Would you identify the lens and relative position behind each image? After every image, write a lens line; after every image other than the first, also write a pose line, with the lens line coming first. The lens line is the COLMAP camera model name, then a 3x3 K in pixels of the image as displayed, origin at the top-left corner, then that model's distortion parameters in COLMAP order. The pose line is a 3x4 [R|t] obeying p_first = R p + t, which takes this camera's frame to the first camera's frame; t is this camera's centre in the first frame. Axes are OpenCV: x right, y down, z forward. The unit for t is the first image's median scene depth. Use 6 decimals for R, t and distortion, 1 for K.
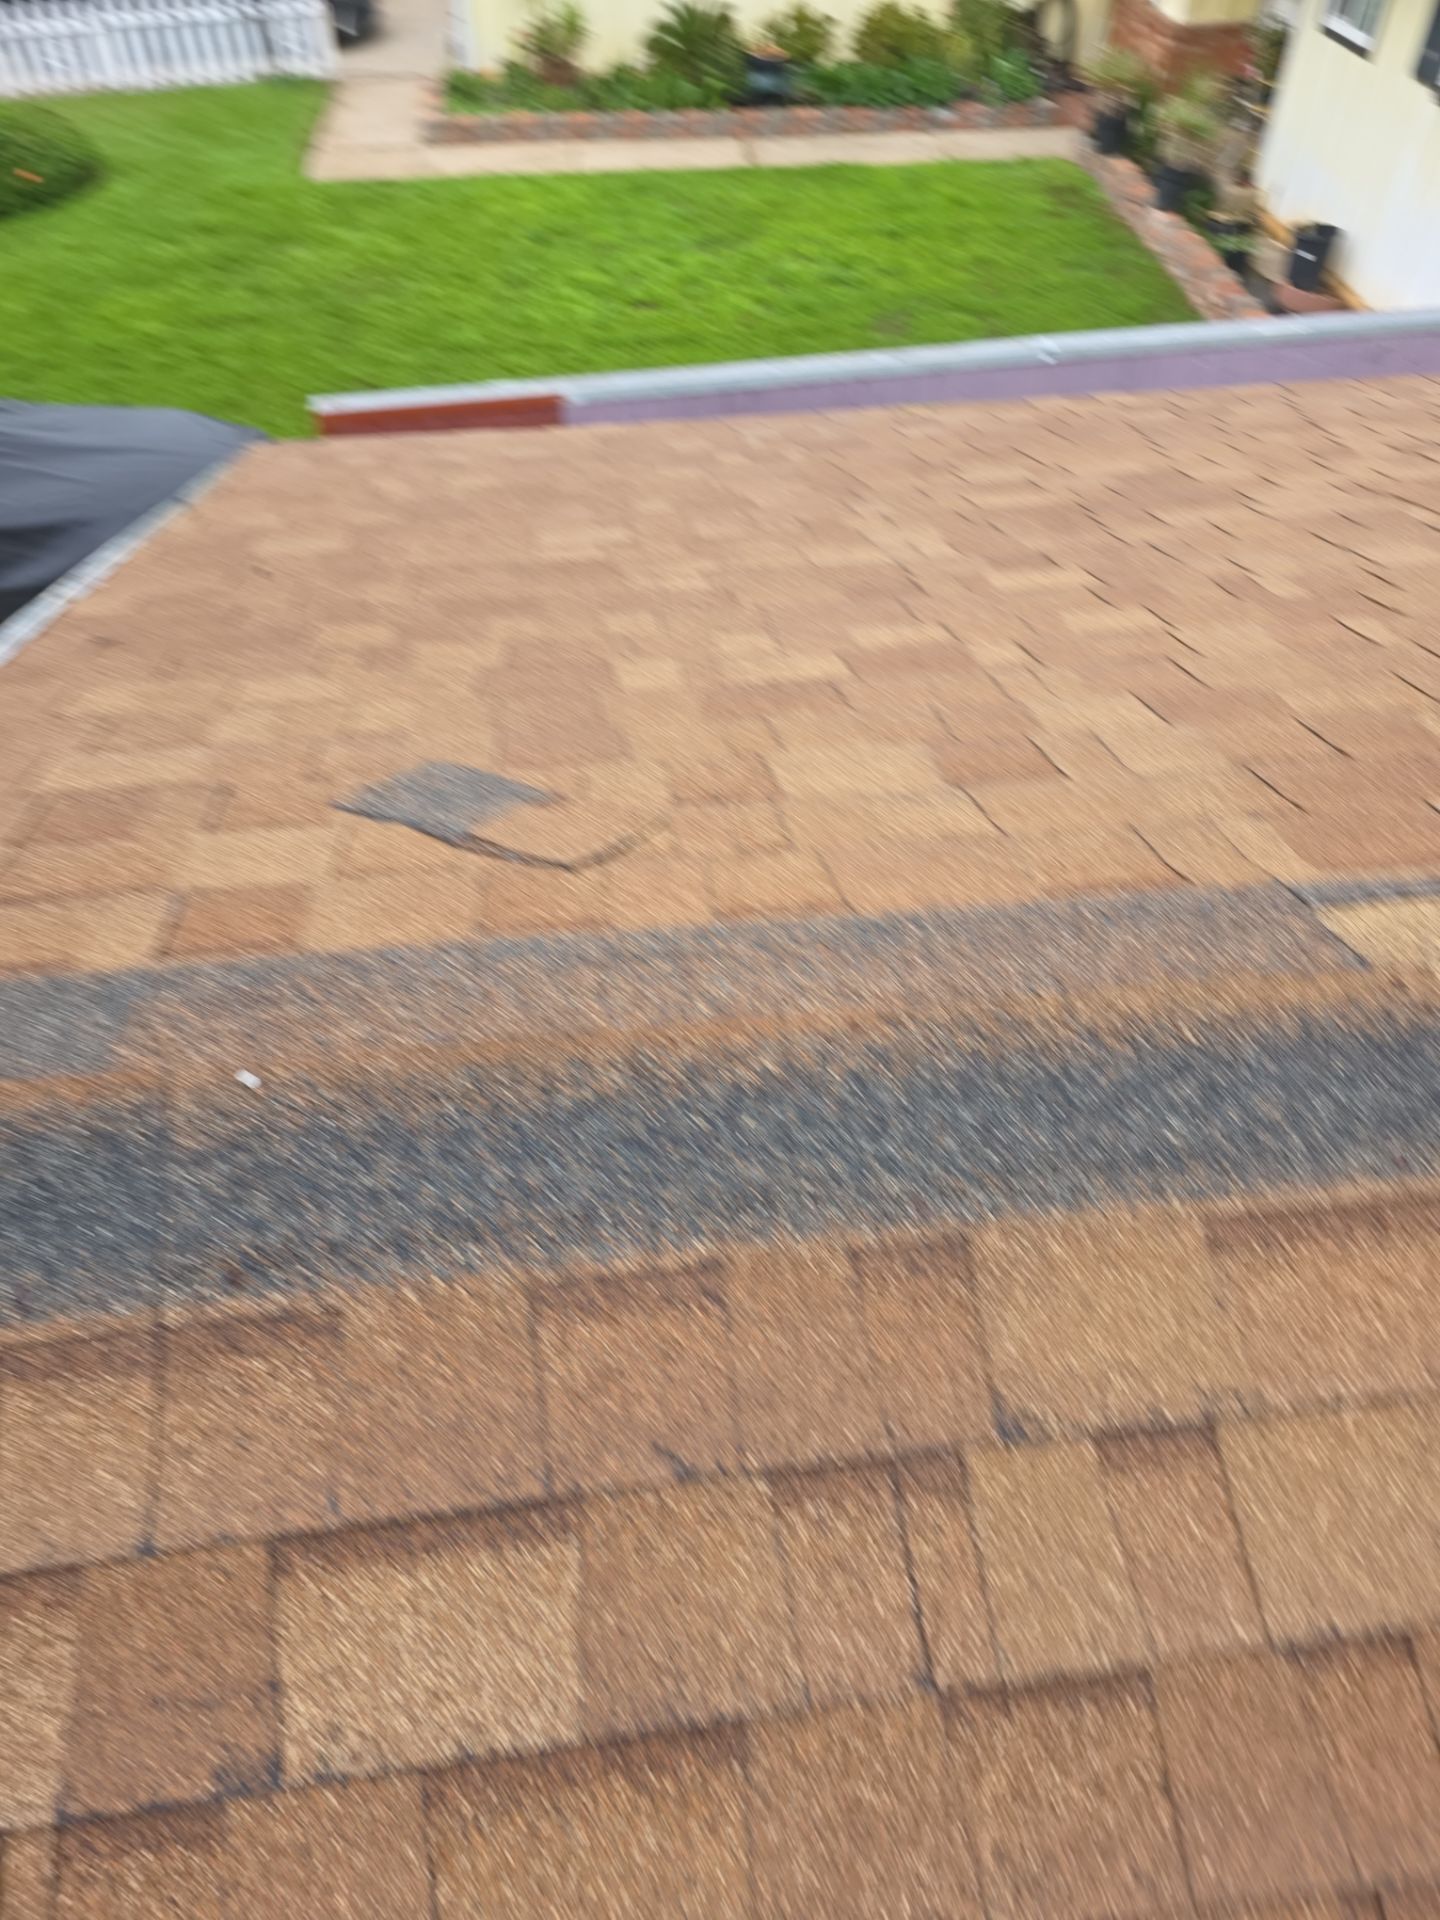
lens RADIAL K [[1398.8, 0, 720.0], [0, 1398.8, 960.0], [0, 0, 1]] dist [0.080054, -0.089259]
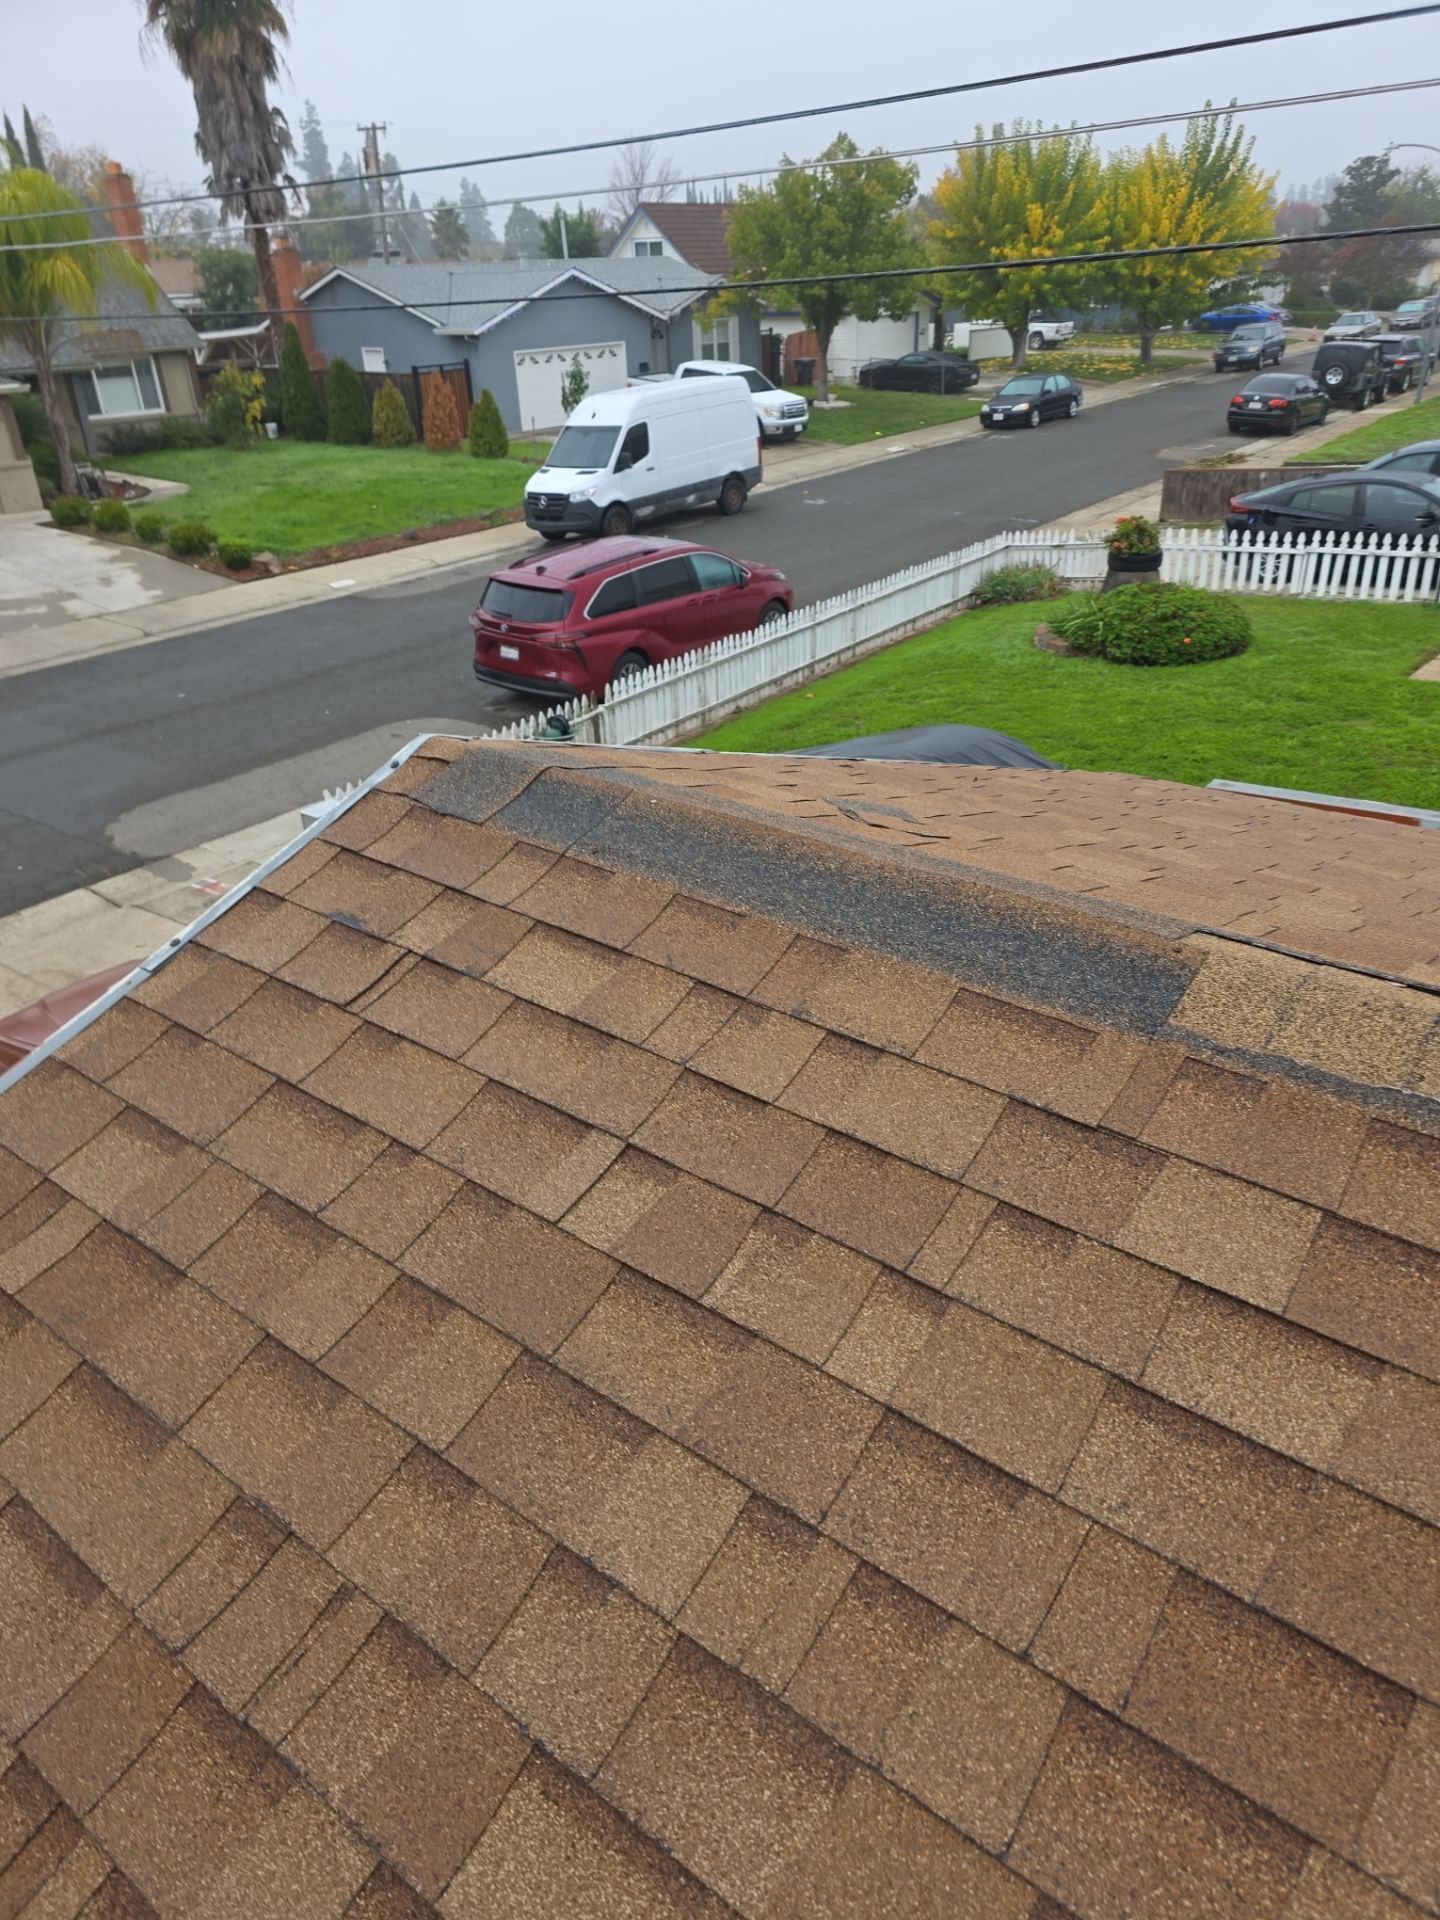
lens RADIAL K [[1398.8, 0, 720.0], [0, 1398.8, 960.0], [0, 0, 1]] dist [0.080054, -0.089259]
pose [[0.669113, 0.295193, -0.682018, 1.419075], [-0.498811, 0.858679, -0.117718, 0.542688], [0.550885, 0.418965, 0.721799, -0.484331]]
